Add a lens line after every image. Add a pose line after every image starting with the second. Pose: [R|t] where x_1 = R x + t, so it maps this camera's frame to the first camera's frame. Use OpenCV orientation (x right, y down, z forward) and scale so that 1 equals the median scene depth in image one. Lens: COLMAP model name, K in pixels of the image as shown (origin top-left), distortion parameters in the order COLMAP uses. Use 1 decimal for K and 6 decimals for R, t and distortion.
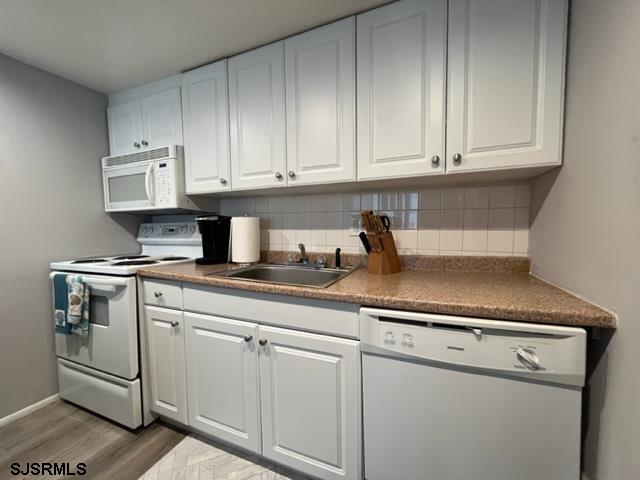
lens RADIAL K [[260.9, 0, 319.1], [0, 260.9, 239.0], [0, 0, 1]] dist [-0.000207, -0.000210]
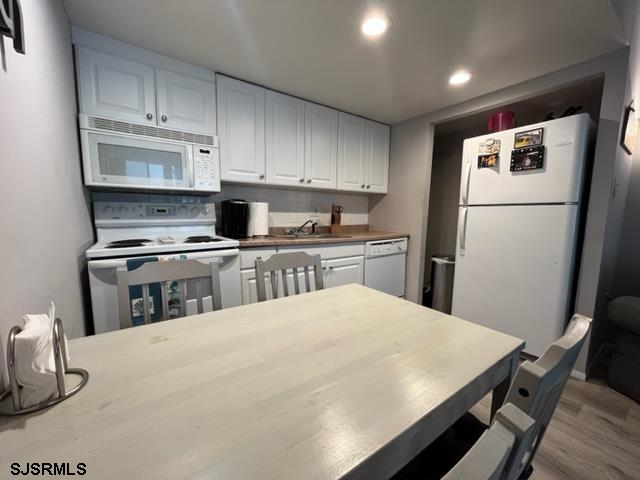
lens RADIAL K [[260.9, 0, 319.1], [0, 260.9, 239.0], [0, 0, 1]] dist [-0.000207, -0.000210]
pose [[0.519709, -0.068628, 0.851583, -1.421186], [0.027255, 0.997593, 0.063761, 0.030614], [-0.853909, -0.009928, 0.520328, 0.018726]]
